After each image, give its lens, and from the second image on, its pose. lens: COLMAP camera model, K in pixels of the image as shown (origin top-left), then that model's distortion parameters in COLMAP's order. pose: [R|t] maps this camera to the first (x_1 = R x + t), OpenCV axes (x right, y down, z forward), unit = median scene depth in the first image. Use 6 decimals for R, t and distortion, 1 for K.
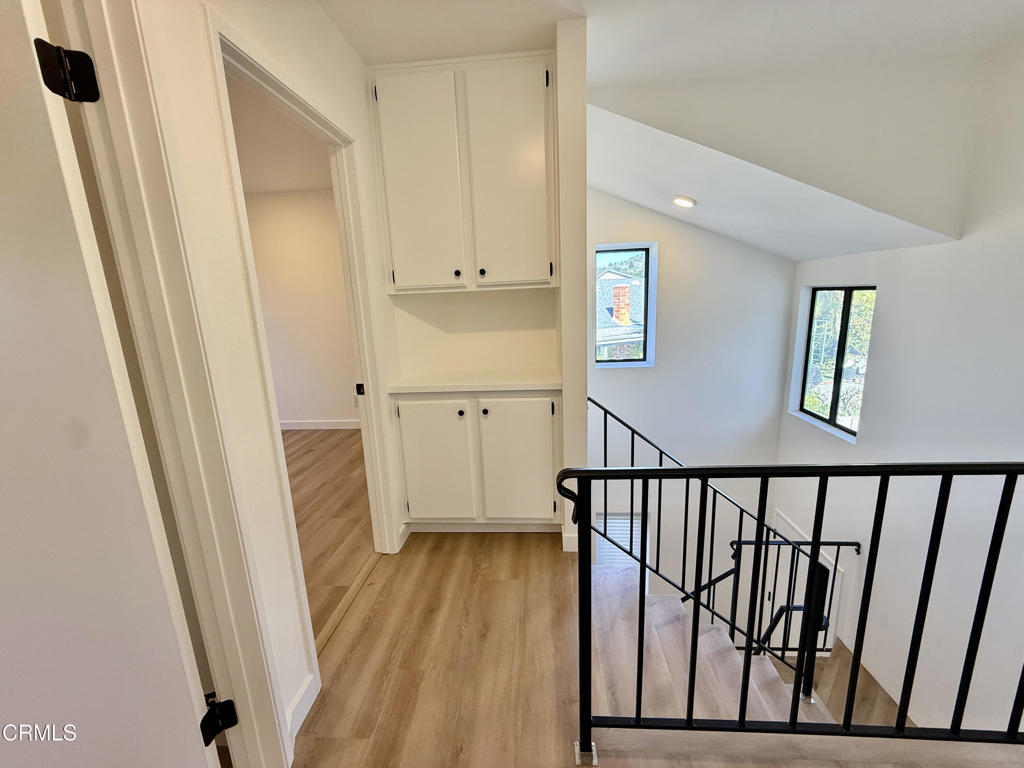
lens RADIAL K [[407.4, 0, 511.6], [0, 407.4, 377.8], [0, 0, 1]] dist [0.001877, -0.000621]
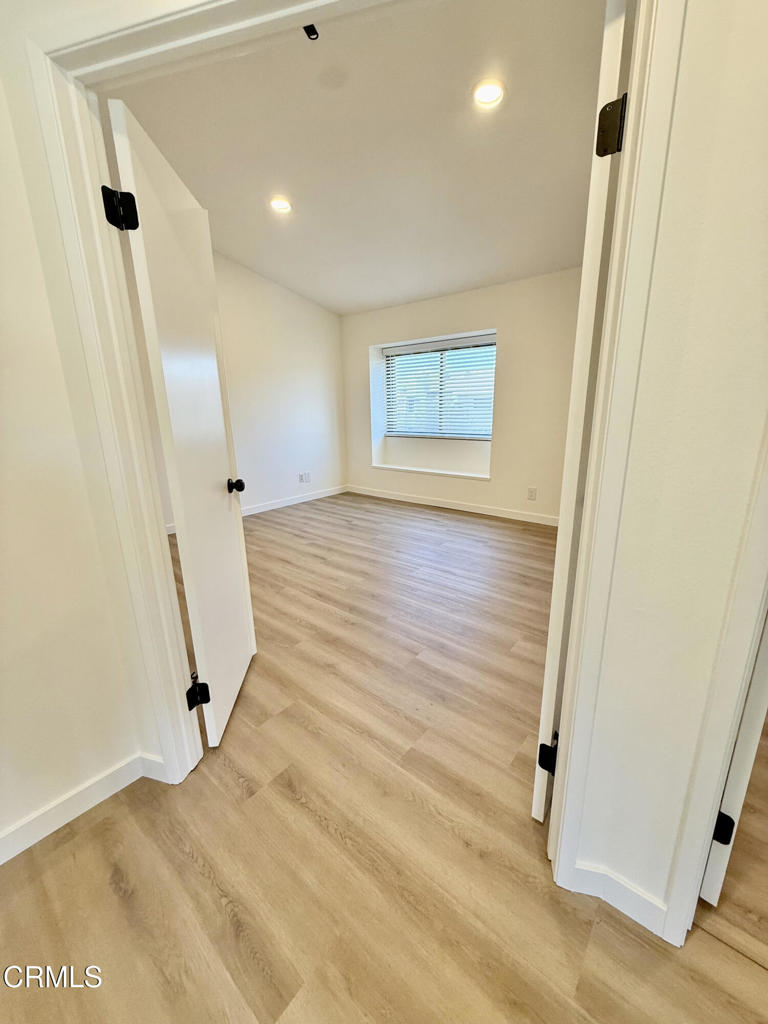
lens RADIAL K [[407.4, 0, 385.5], [0, 407.4, 515.8], [0, 0, 1]] dist [0.001877, -0.000621]
pose [[-0.579183, 0.263298, -0.771506, 0.099017], [-0.117506, 0.909555, 0.398624, -0.063505], [0.806684, 0.321533, -0.495860, 0.528779]]
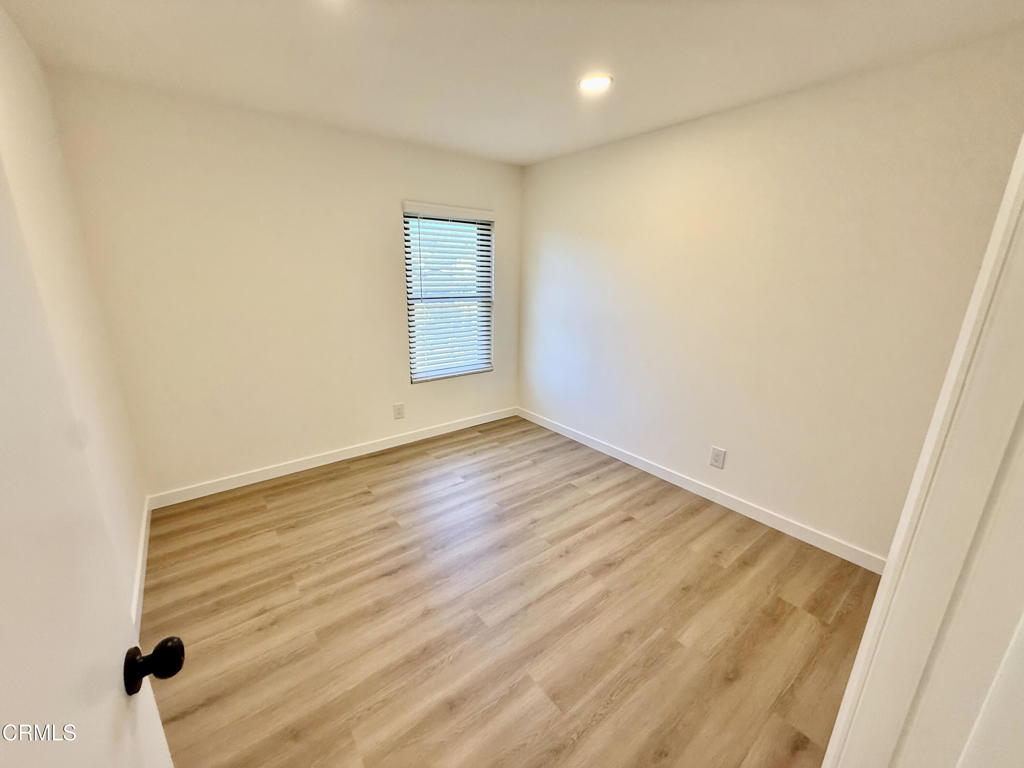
lens RADIAL K [[407.4, 0, 510.8], [0, 407.4, 379.7], [0, 0, 1]] dist [0.001877, -0.000621]
pose [[0.674660, 0.240753, -0.697762, -0.400819], [-0.185883, 0.970262, 0.155046, -0.220258], [0.714340, 0.025098, 0.699348, 0.724806]]
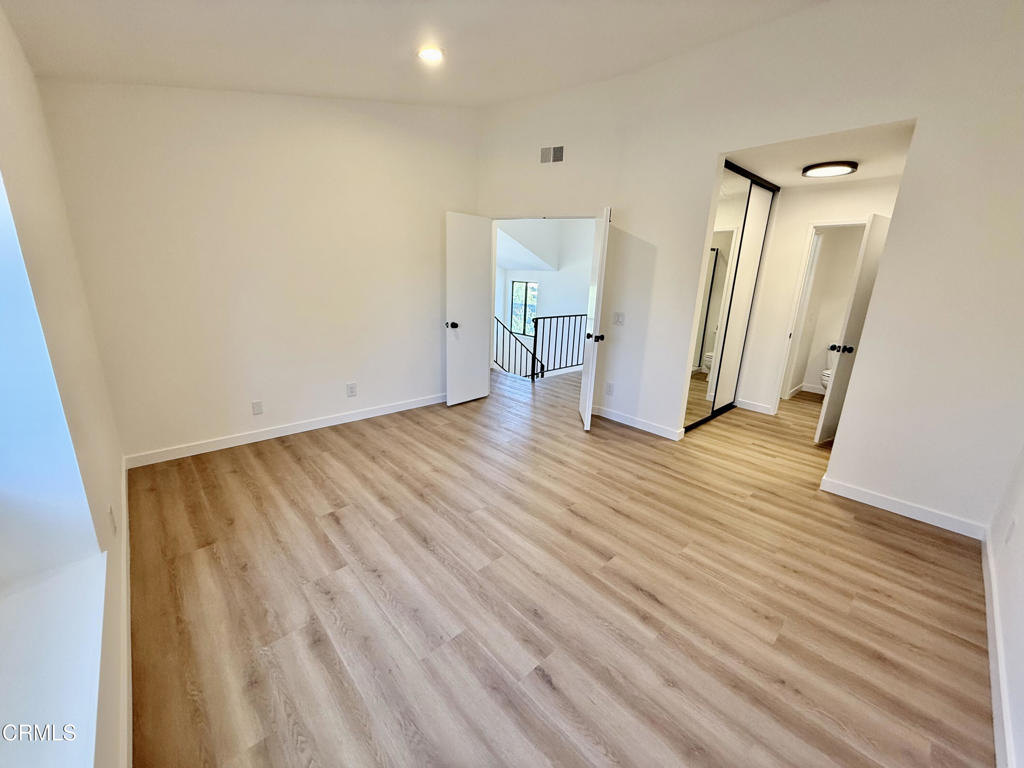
lens RADIAL K [[407.4, 0, 517.5], [0, 407.4, 381.7], [0, 0, 1]] dist [0.001877, -0.000621]
pose [[0.667116, -0.129503, 0.733611, -2.048455], [0.083830, 0.991569, 0.098809, 0.273806], [-0.740222, -0.004419, 0.672348, -1.223085]]
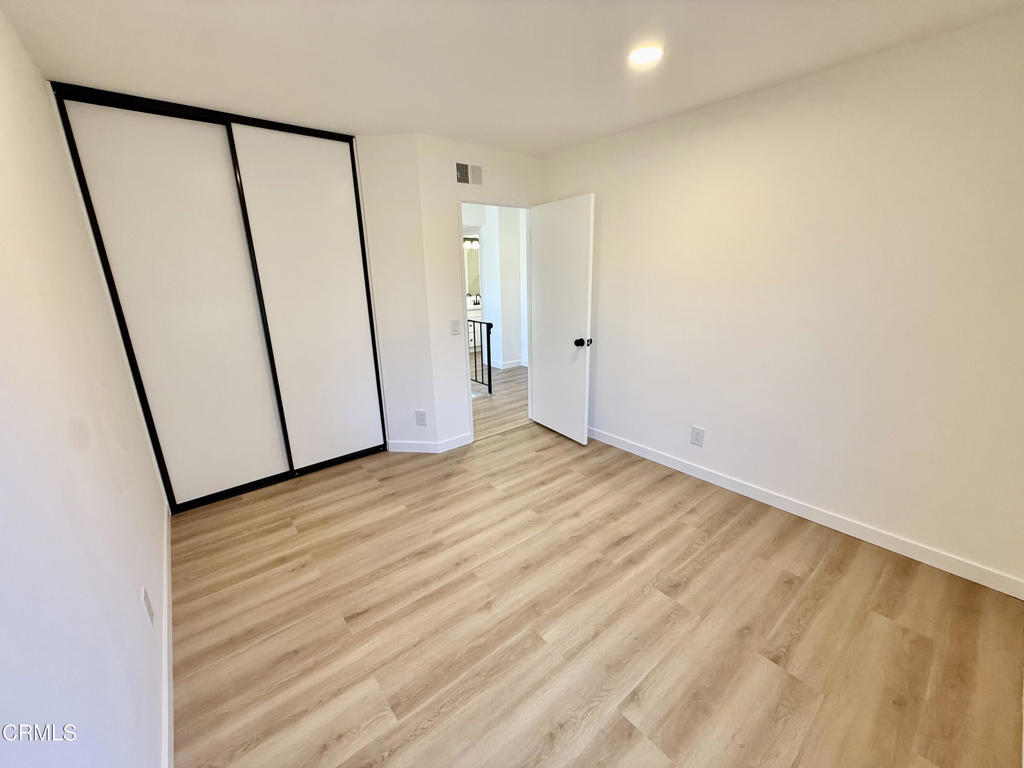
lens RADIAL K [[407.4, 0, 515.0], [0, 407.4, 384.2], [0, 0, 1]] dist [0.001877, -0.000621]
pose [[-0.694426, -0.142232, 0.705366, -1.775496], [0.188397, 0.910136, 0.368997, -0.409659], [-0.694463, 0.389130, -0.605226, 2.011301]]
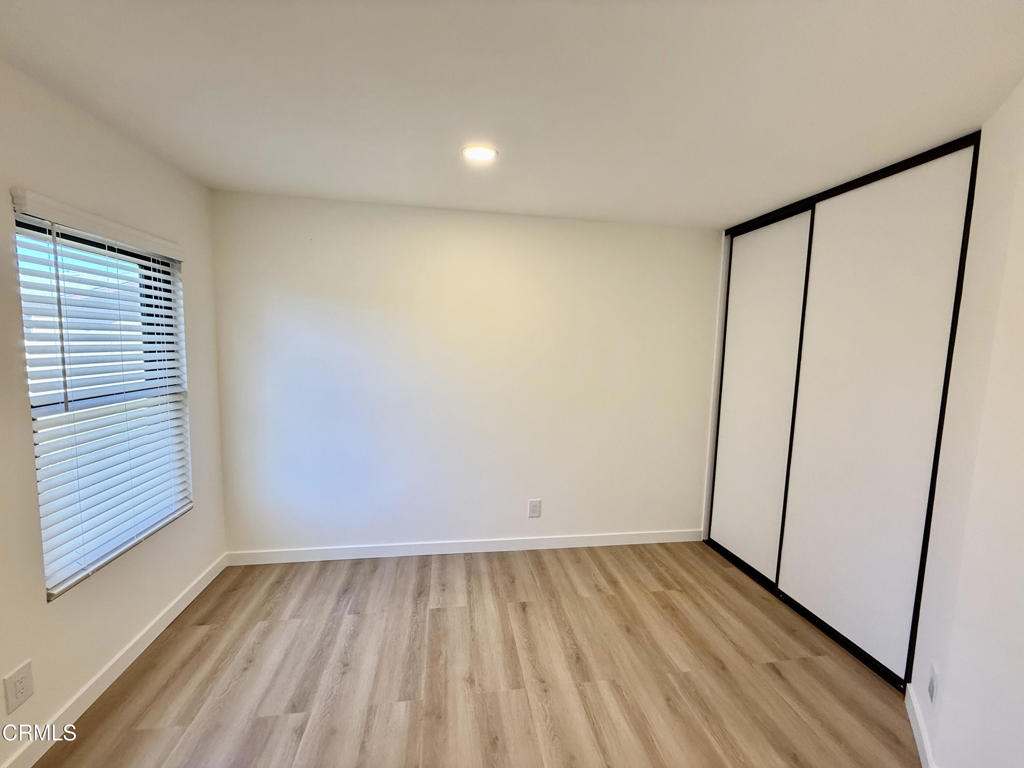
lens RADIAL K [[407.4, 0, 505.8], [0, 407.4, 386.8], [0, 0, 1]] dist [0.001877, -0.000621]
pose [[0.972186, 0.042988, 0.230230, -1.303112], [-0.021797, 0.995351, -0.093811, -0.191302], [-0.233192, 0.086184, 0.968604, 0.694889]]
